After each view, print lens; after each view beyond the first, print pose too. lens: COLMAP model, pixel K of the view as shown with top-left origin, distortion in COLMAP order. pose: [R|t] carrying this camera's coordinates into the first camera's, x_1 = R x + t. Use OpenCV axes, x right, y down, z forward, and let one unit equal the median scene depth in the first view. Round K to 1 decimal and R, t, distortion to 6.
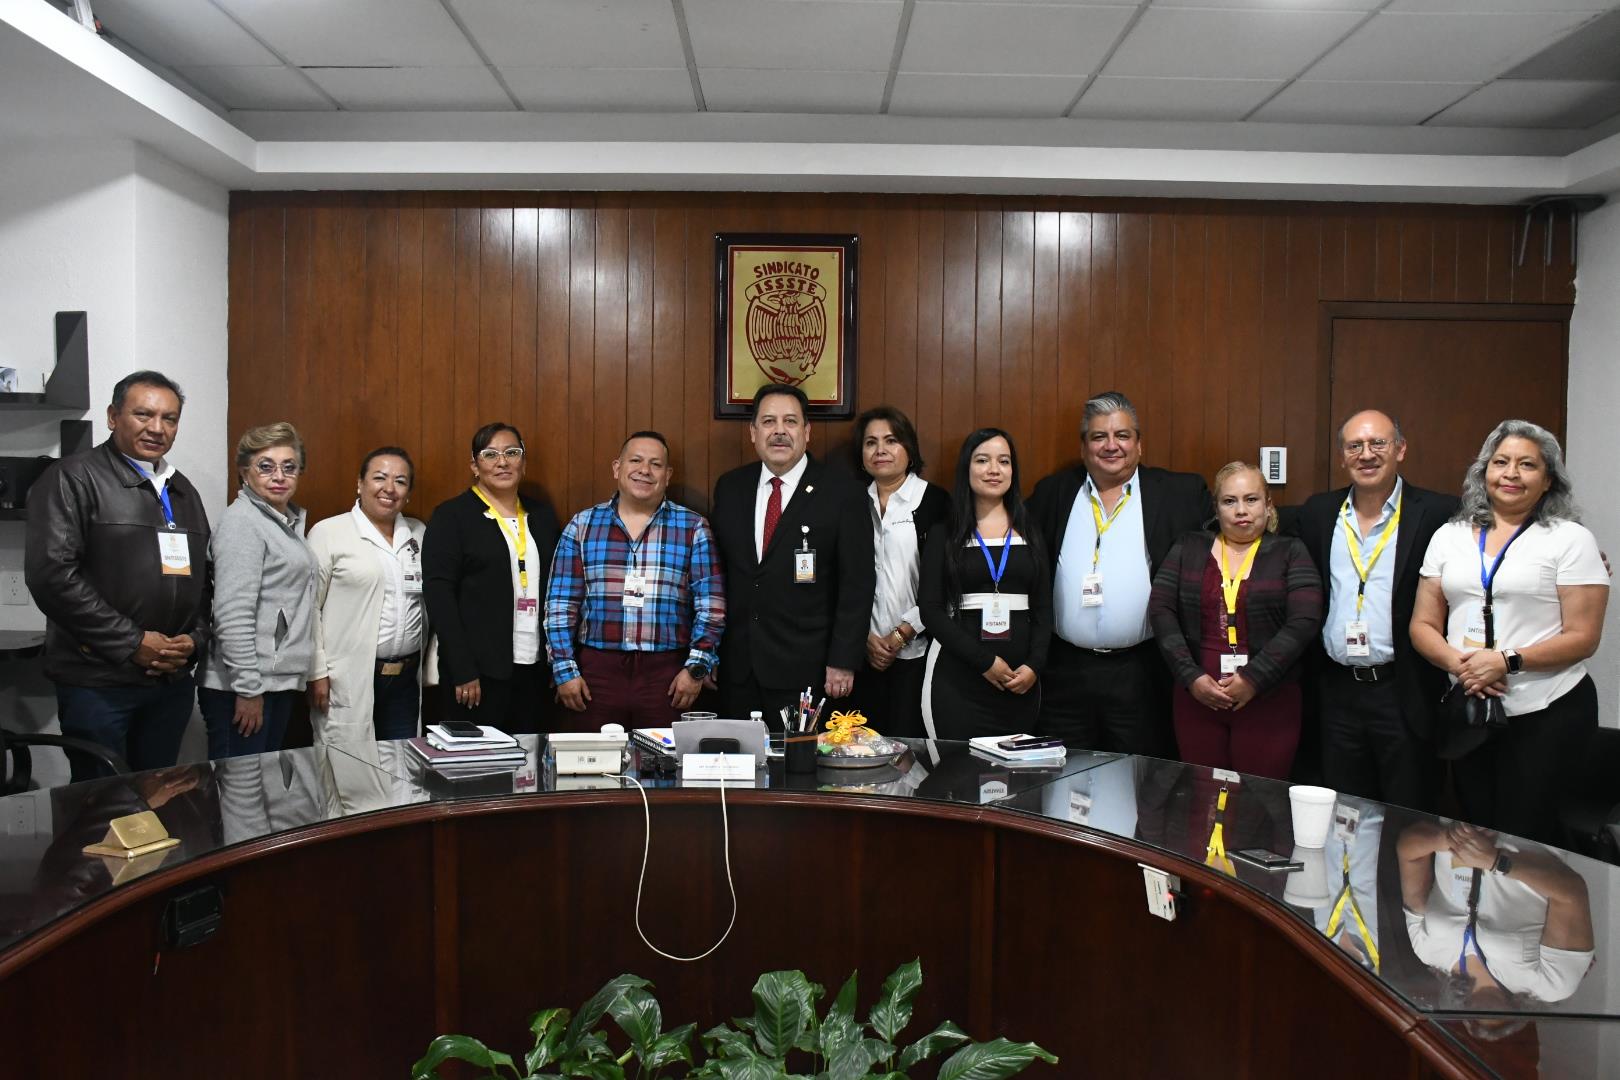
lens RADIAL K [[1394.7, 0, 797.5], [0, 1394.7, 543.4], [0, 0, 1]] dist [-0.075916, 0.017383]
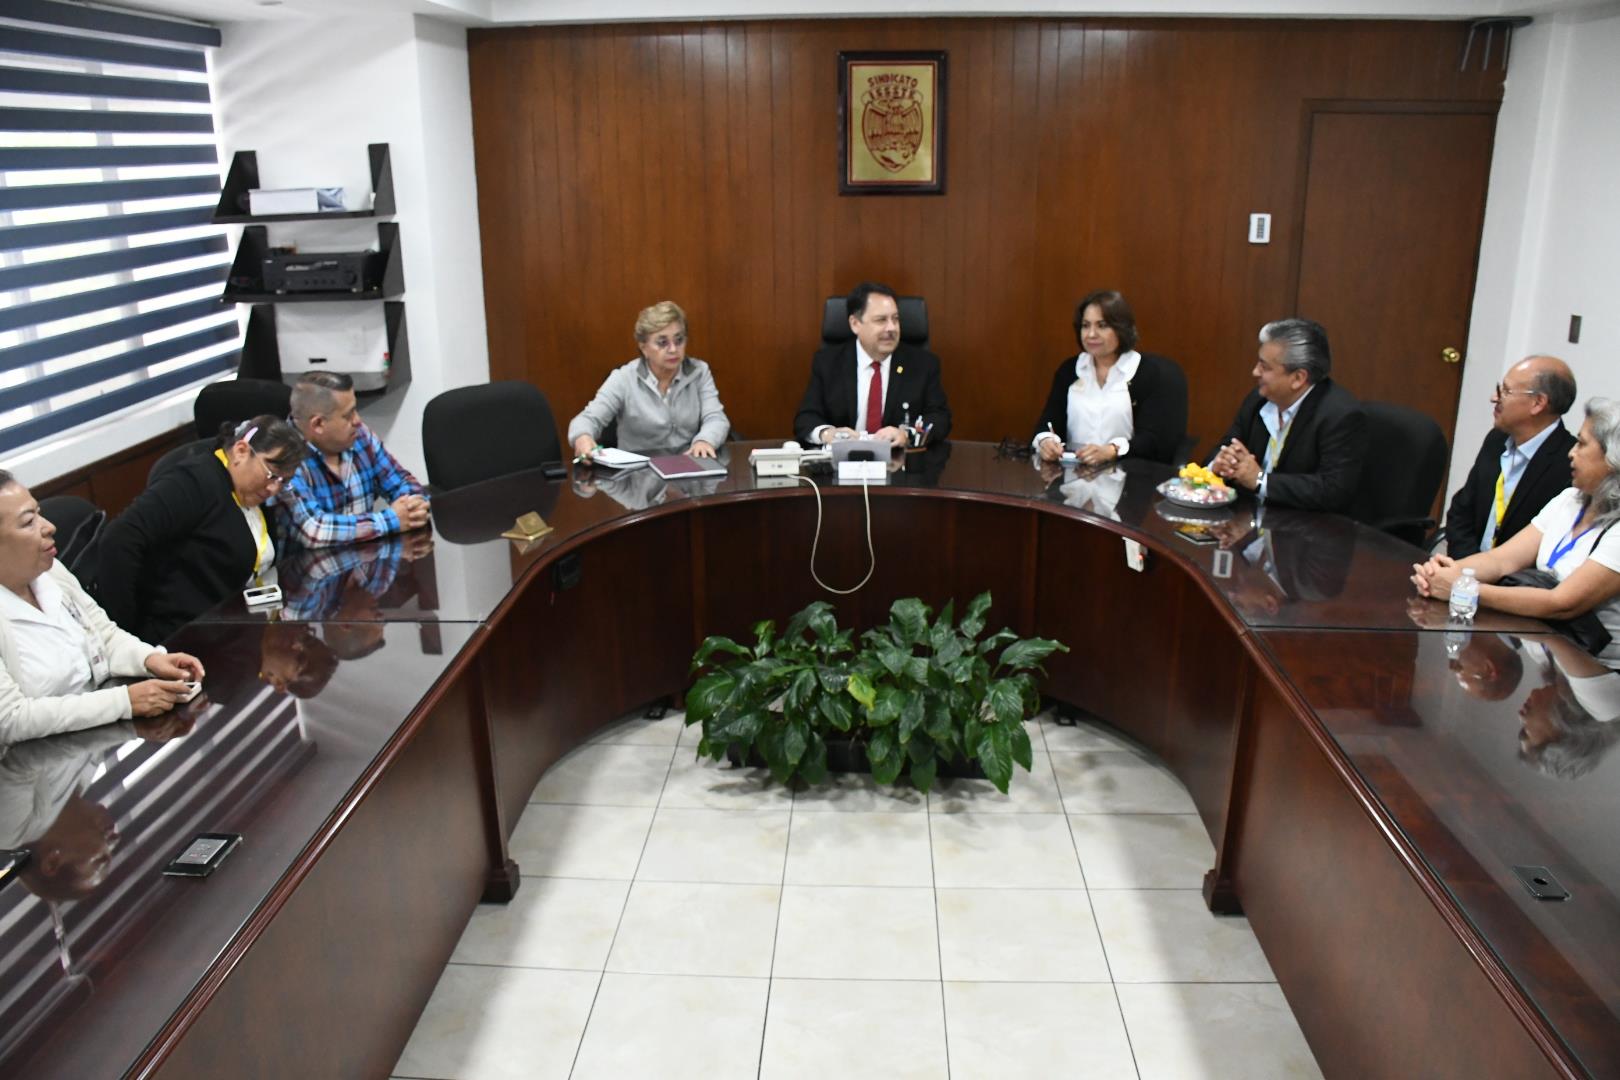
lens RADIAL K [[1267.9, 0, 812.6], [0, 1267.9, 548.2], [0, 0, 1]] dist [-0.105120, 0.005875]
pose [[0.998945, -0.002129, -0.045883, -0.053732], [0.014375, 0.963235, 0.268274, -0.157652], [0.043625, -0.268650, 0.962249, -0.448403]]
